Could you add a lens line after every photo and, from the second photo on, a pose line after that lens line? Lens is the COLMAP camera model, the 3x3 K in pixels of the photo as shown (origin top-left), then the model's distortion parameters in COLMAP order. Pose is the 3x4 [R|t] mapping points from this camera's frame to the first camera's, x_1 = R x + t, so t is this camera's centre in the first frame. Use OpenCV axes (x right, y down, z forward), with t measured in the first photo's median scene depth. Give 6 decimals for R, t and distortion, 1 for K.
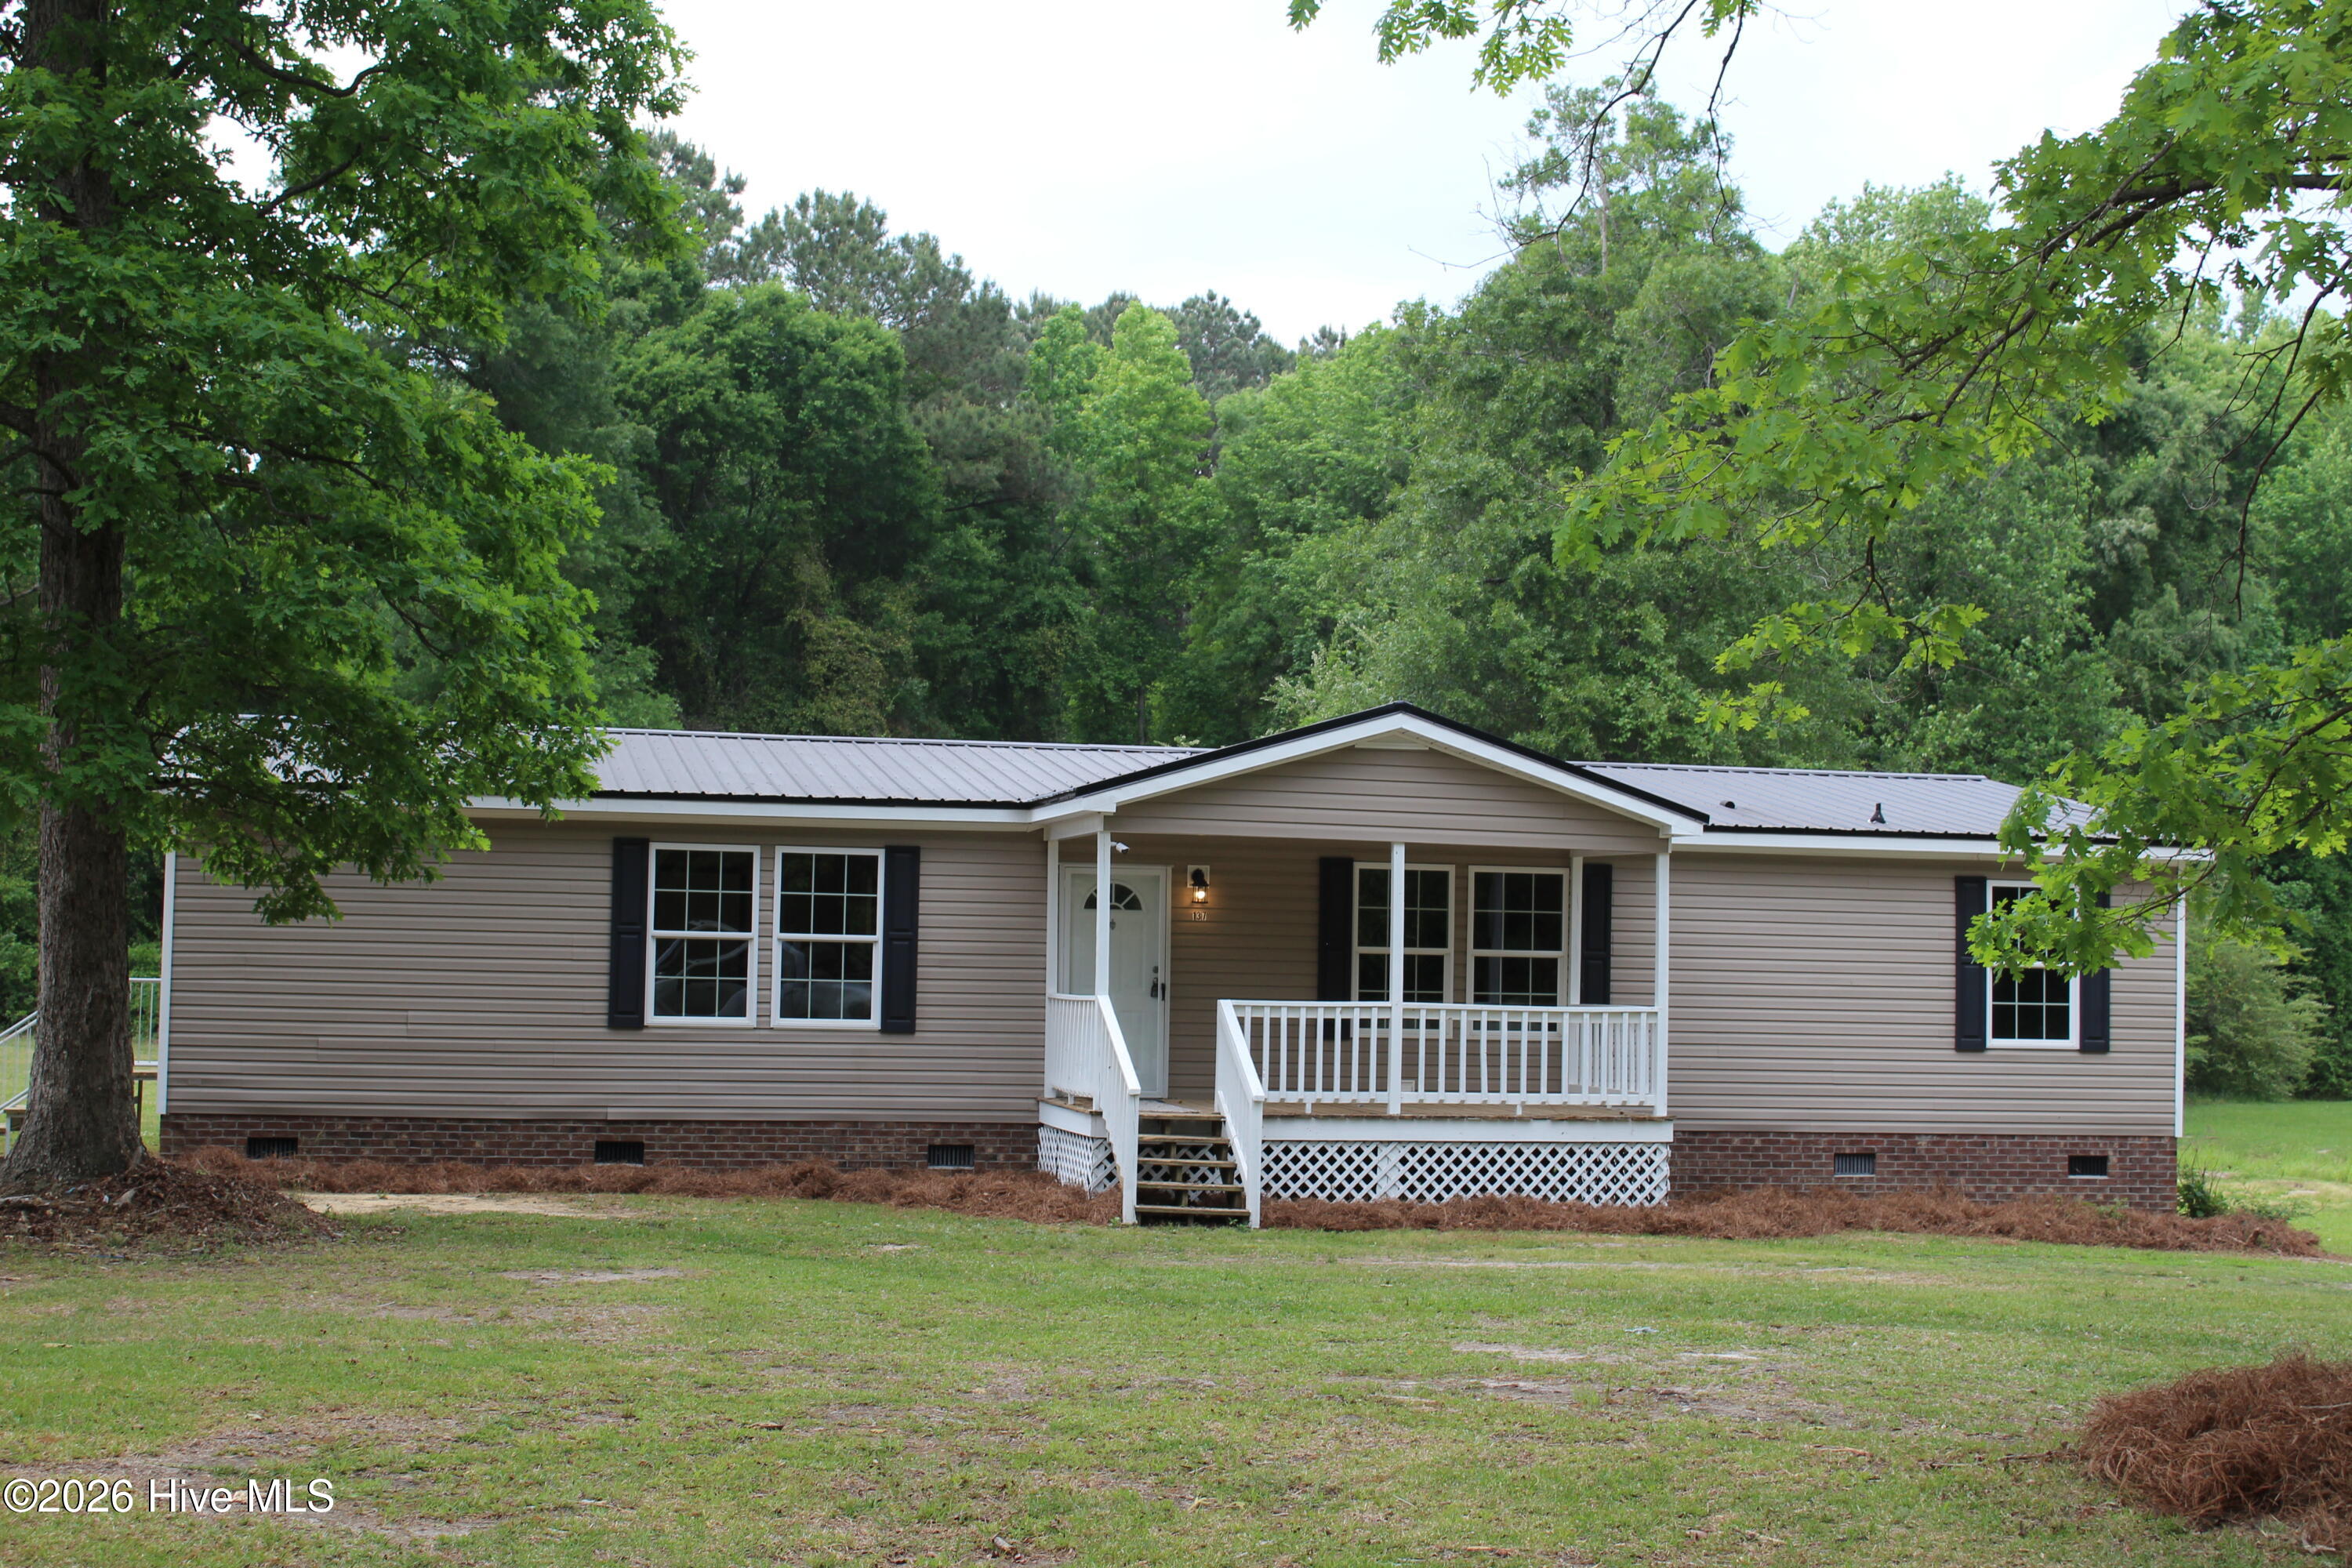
lens RADIAL K [[3399.9, 0, 1176.0], [0, 3399.9, 784.0], [0, 0, 1]] dist [-0.030133, -0.015902]
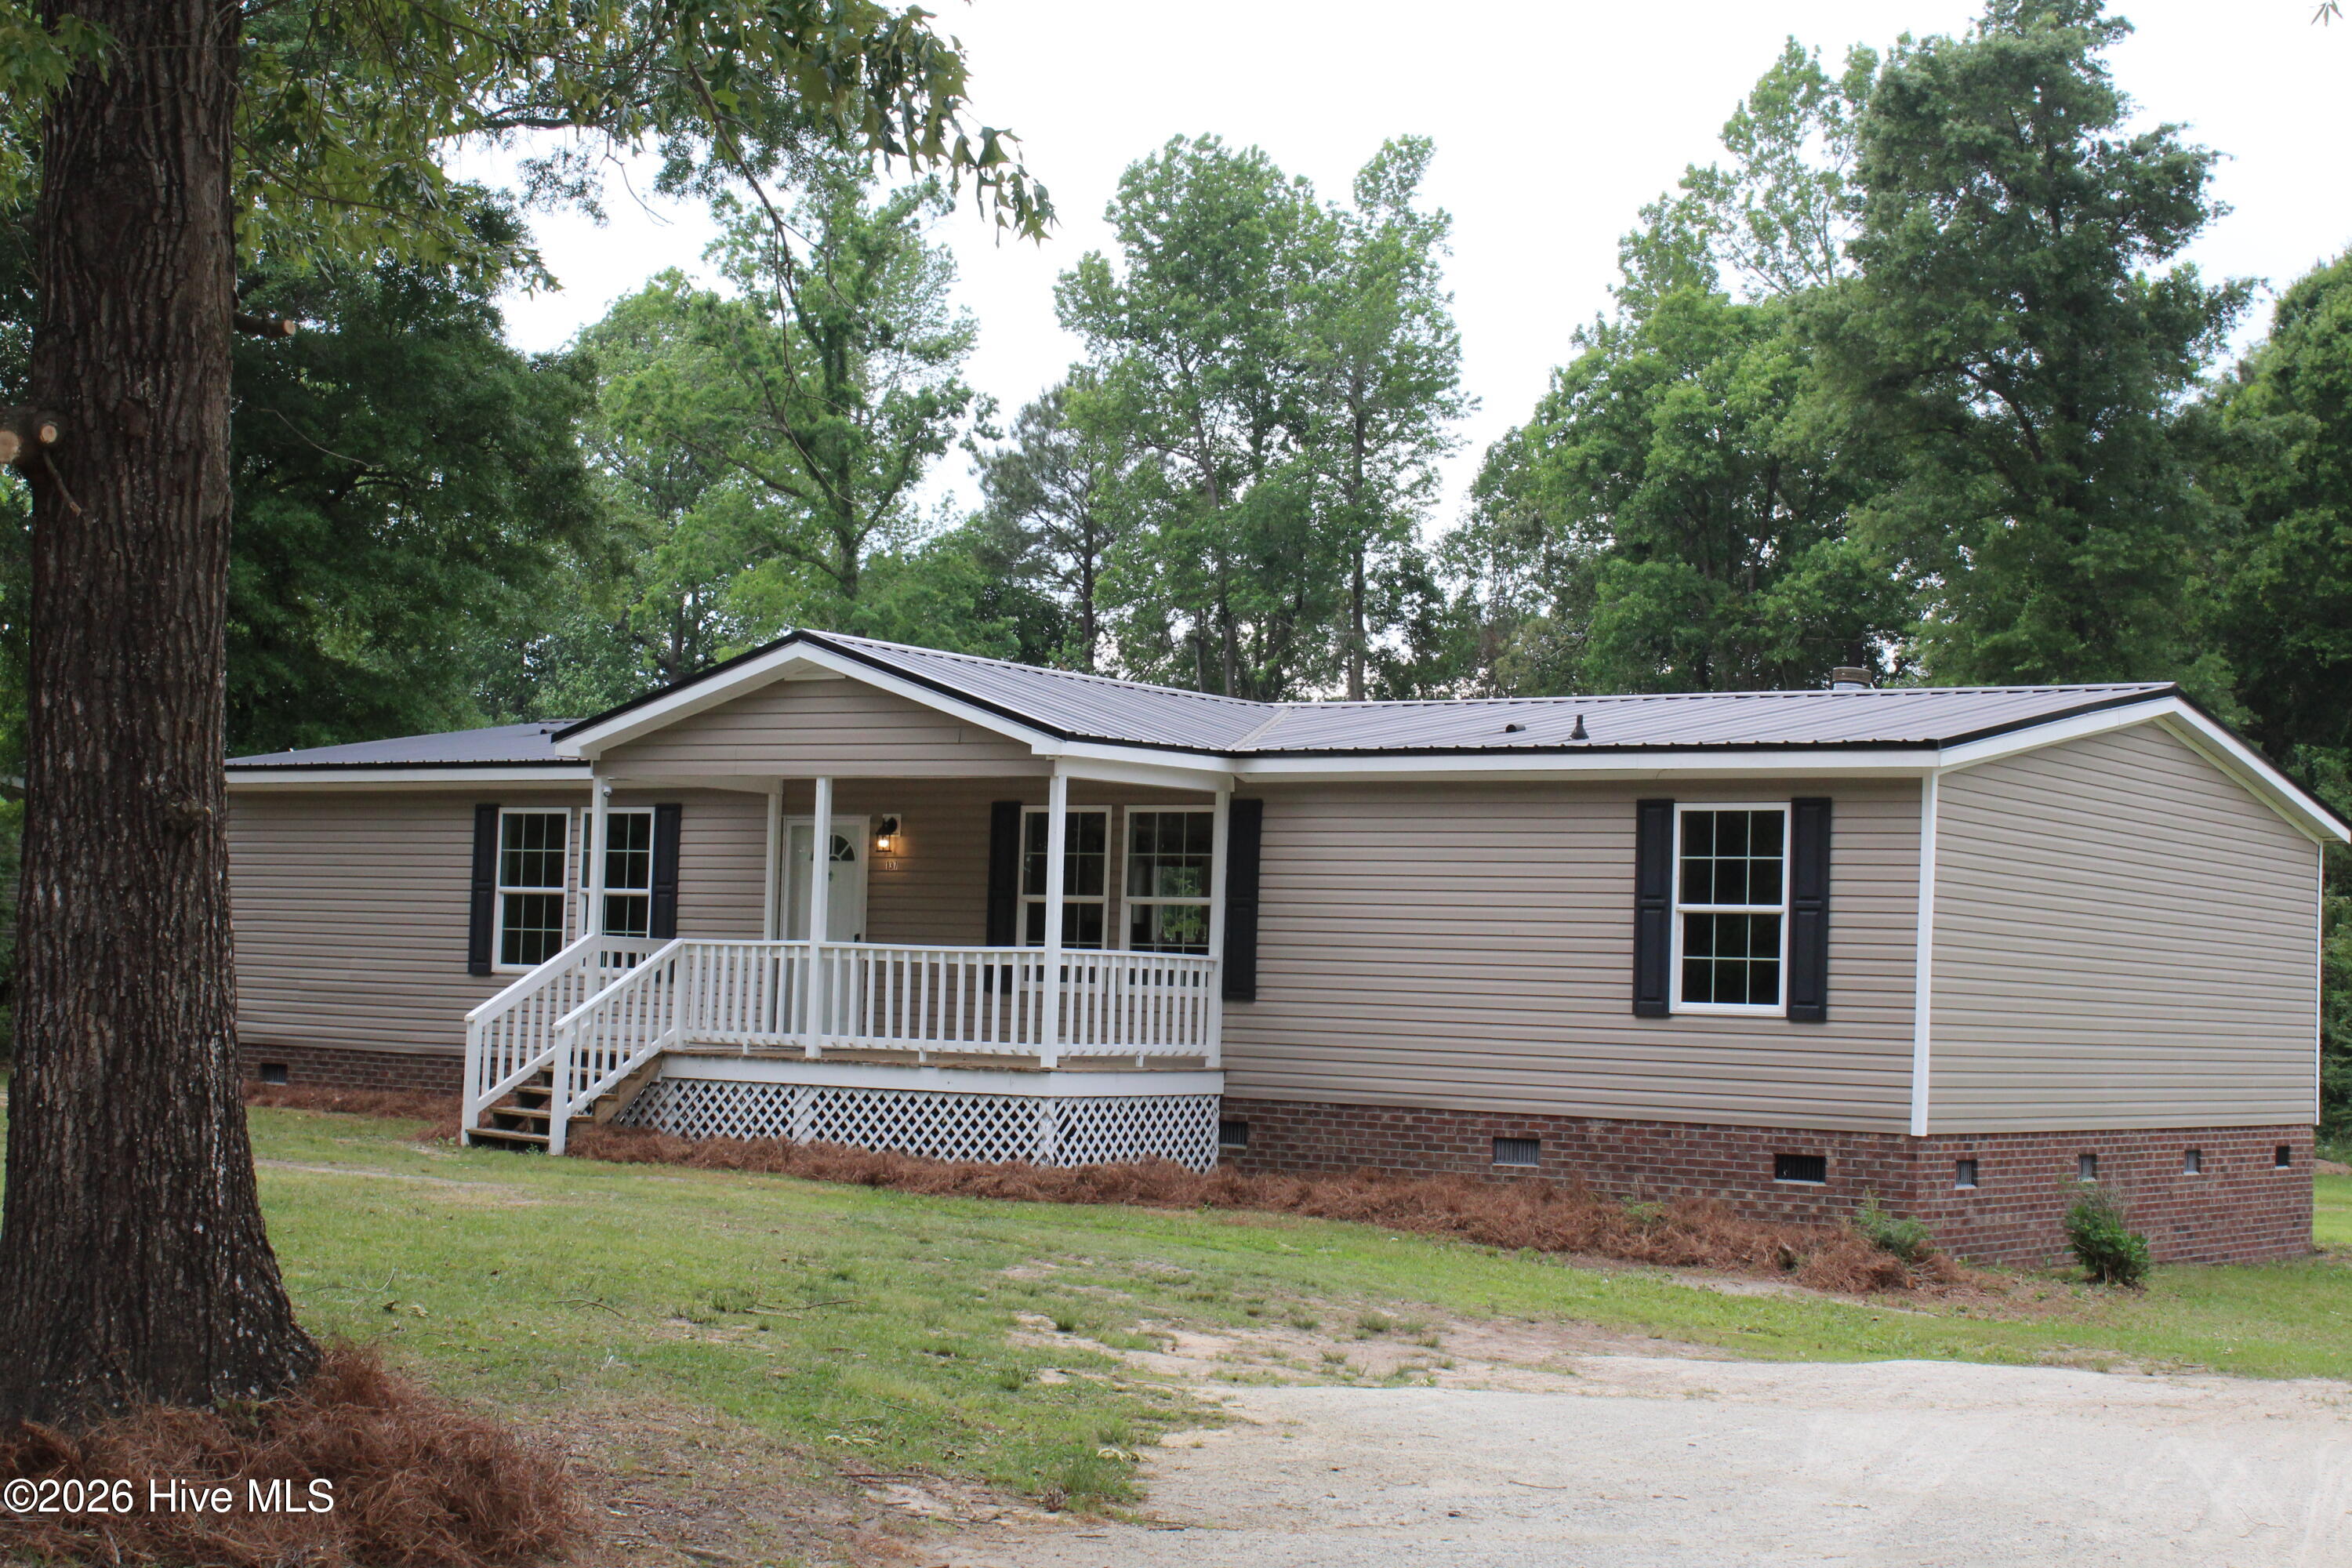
lens RADIAL K [[3544.6, 0, 1163.3], [0, 3544.6, 781.1], [0, 0, 1]] dist [-0.023280, 0.017344]
pose [[0.675647, -0.042053, -0.736025, 0.838750], [0.019969, 0.999049, -0.038749, 0.057450], [0.736955, 0.011483, 0.675844, 0.376371]]
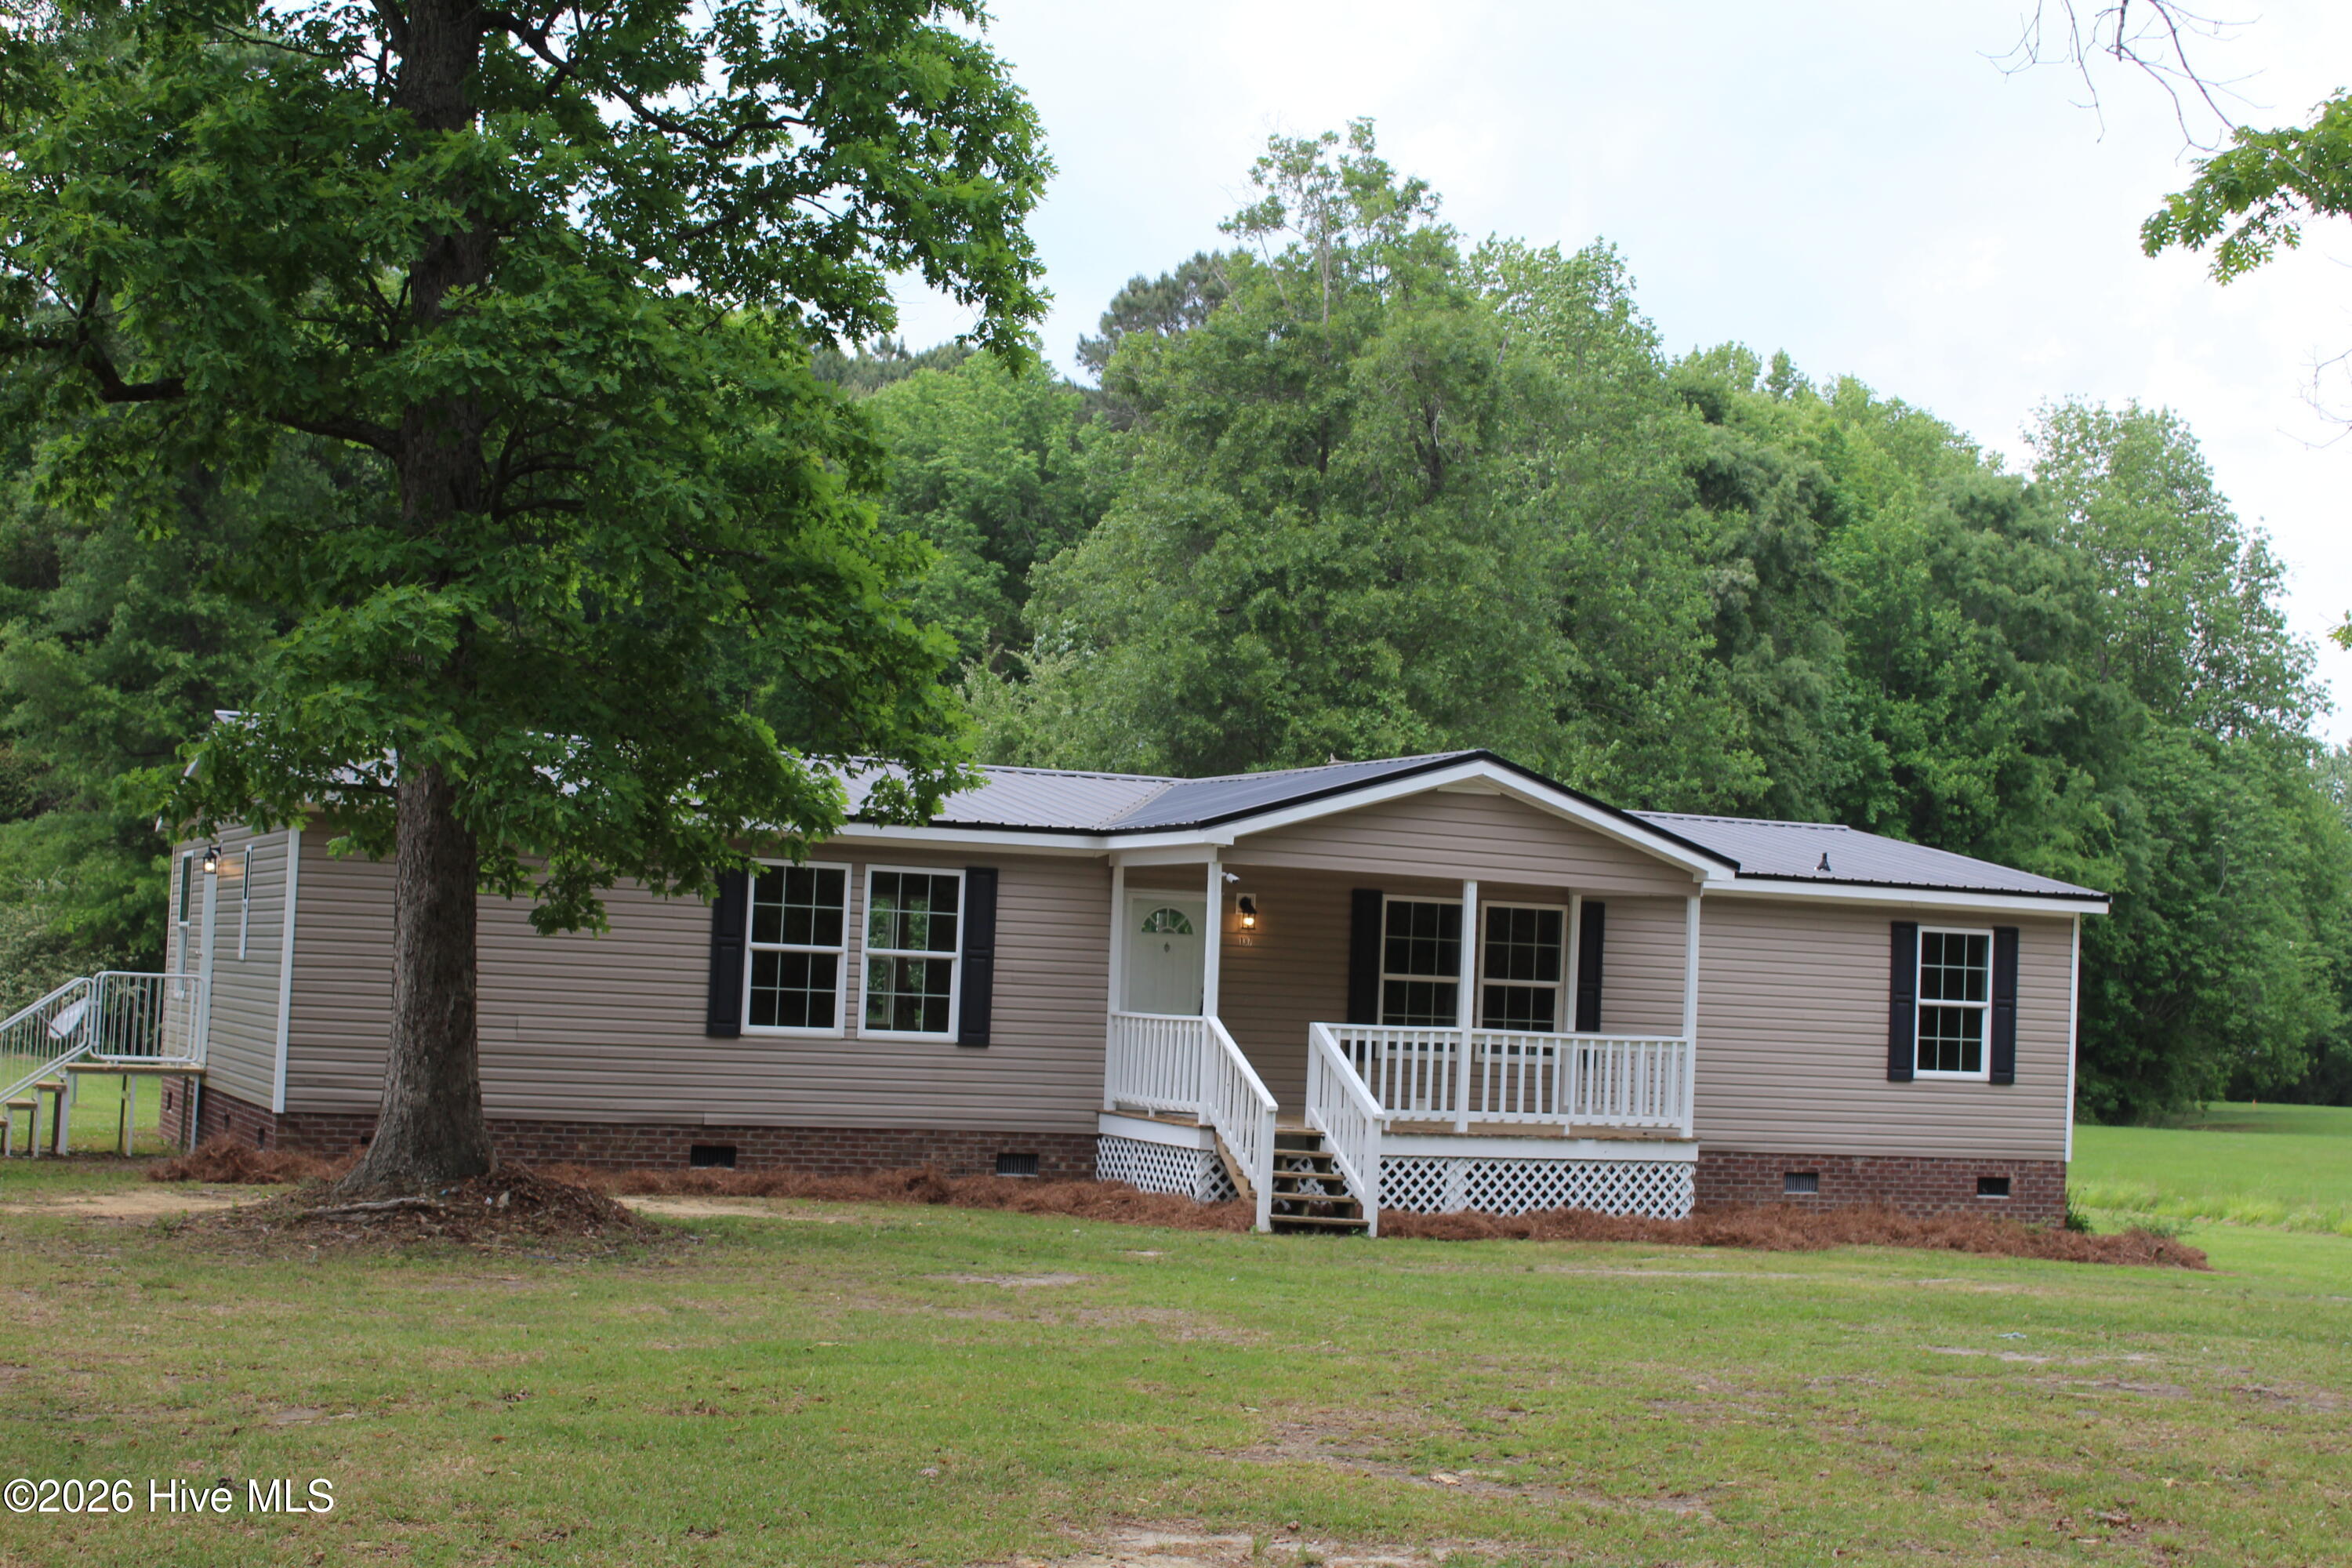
lens RADIAL K [[3399.9, 0, 1176.0], [0, 3399.9, 784.0], [0, 0, 1]] dist [-0.030133, -0.015902]
pose [[0.983309, 0.034222, 0.178695, -0.211987], [-0.034238, 0.999409, -0.002996, -0.006552], [-0.178692, -0.003172, 0.983900, -0.042123]]
